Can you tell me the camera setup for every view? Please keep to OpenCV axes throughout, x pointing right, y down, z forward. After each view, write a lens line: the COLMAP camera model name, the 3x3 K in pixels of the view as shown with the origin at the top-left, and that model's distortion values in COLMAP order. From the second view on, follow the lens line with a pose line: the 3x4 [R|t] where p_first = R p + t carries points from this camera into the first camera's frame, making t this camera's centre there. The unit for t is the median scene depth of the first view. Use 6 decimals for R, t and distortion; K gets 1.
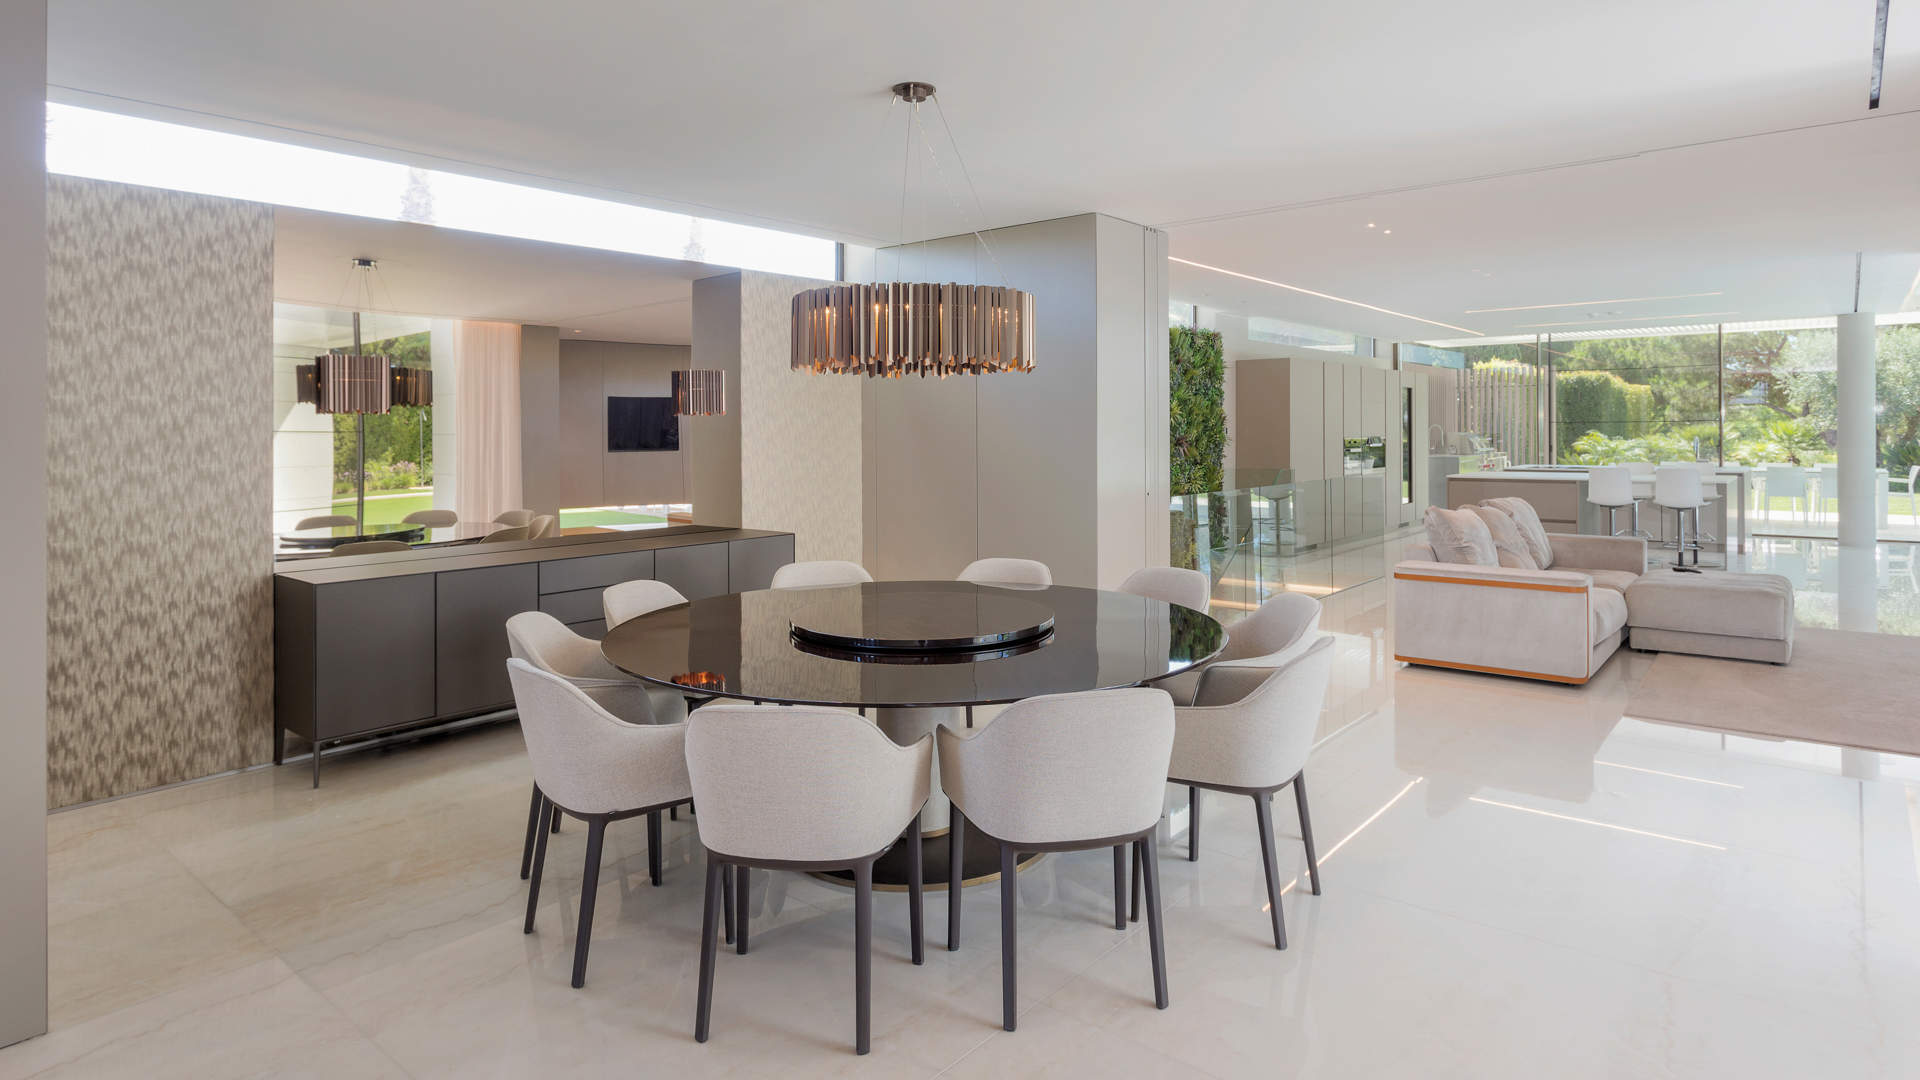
lens RADIAL K [[1079.7, 0, 965.4], [0, 1079.7, 423.5], [0, 0, 1]] dist [-0.004350, -0.001255]
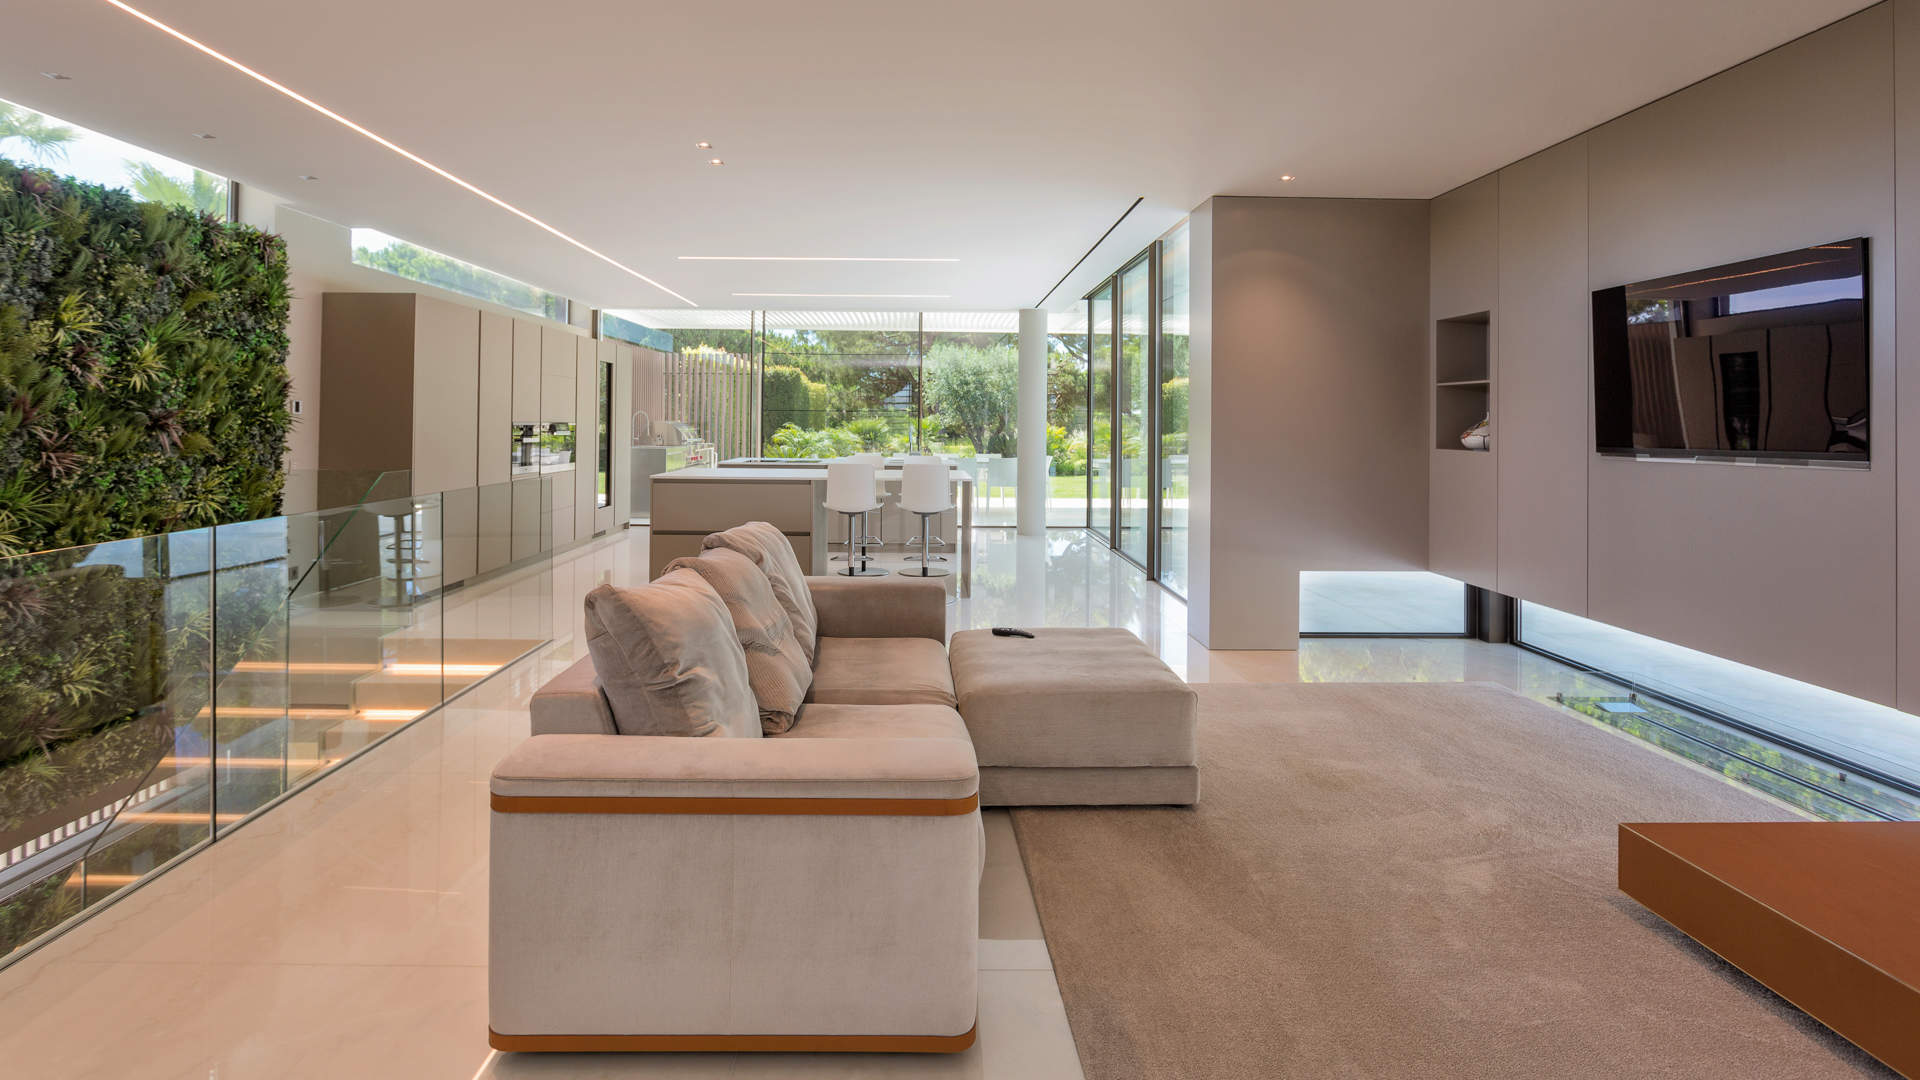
lens RADIAL K [[983.4, 0, 954.7], [0, 983.4, 434.2], [0, 0, 1]] dist [0.004319, 0.000690]
pose [[0.754682, 0.007195, 0.656051, 0.135572], [-0.018983, 0.999761, 0.010872, 0.007823], [-0.655816, -0.020659, 0.754638, 0.299181]]
